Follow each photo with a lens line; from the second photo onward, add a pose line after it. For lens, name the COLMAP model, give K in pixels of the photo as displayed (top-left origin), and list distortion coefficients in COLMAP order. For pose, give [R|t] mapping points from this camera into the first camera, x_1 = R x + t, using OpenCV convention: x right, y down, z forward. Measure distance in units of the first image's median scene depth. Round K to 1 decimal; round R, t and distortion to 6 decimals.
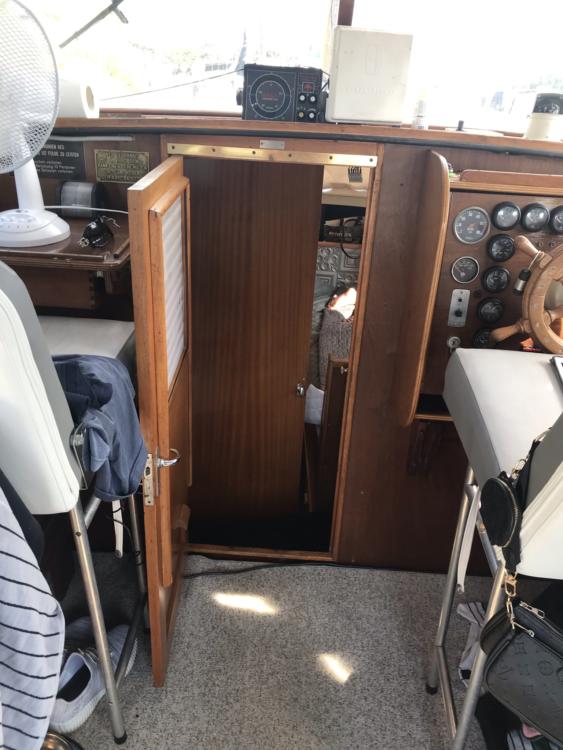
lens RADIAL K [[612.1, 0, 281.5], [0, 612.1, 375.0], [0, 0, 1]] dist [0.436803, 0.000779]
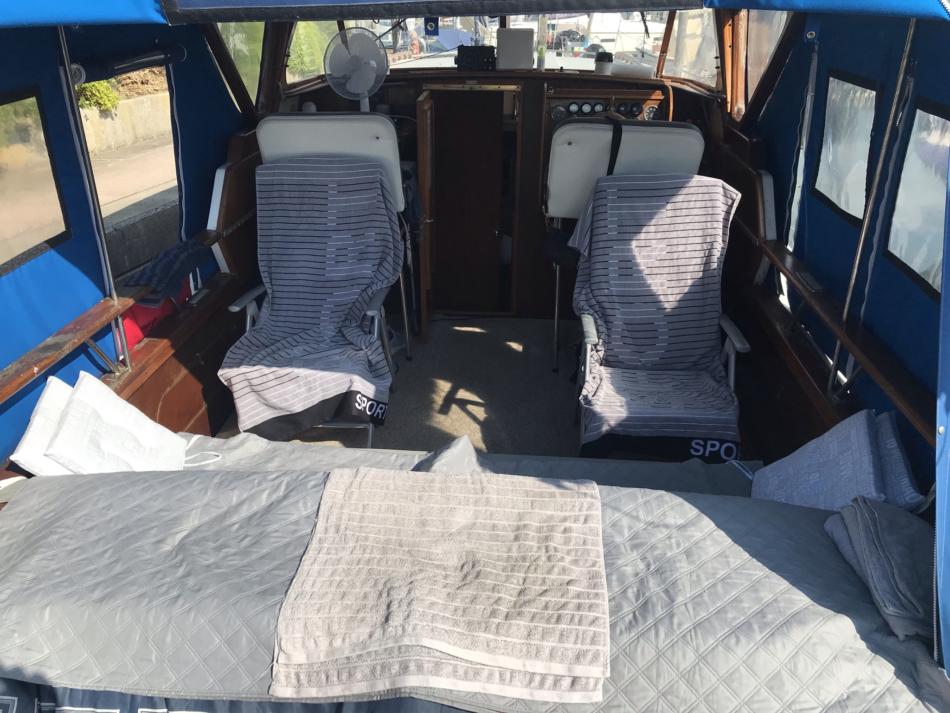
lens RADIAL K [[775.3, 0, 475.0], [0, 775.3, 356.5], [0, 0, 1]] dist [0.436803, 0.000779]
pose [[0.998395, -0.026550, -0.050023, 0.106114], [0.025087, 0.999245, -0.029656, 0.620896], [0.050773, 0.028354, 0.998308, -1.635237]]
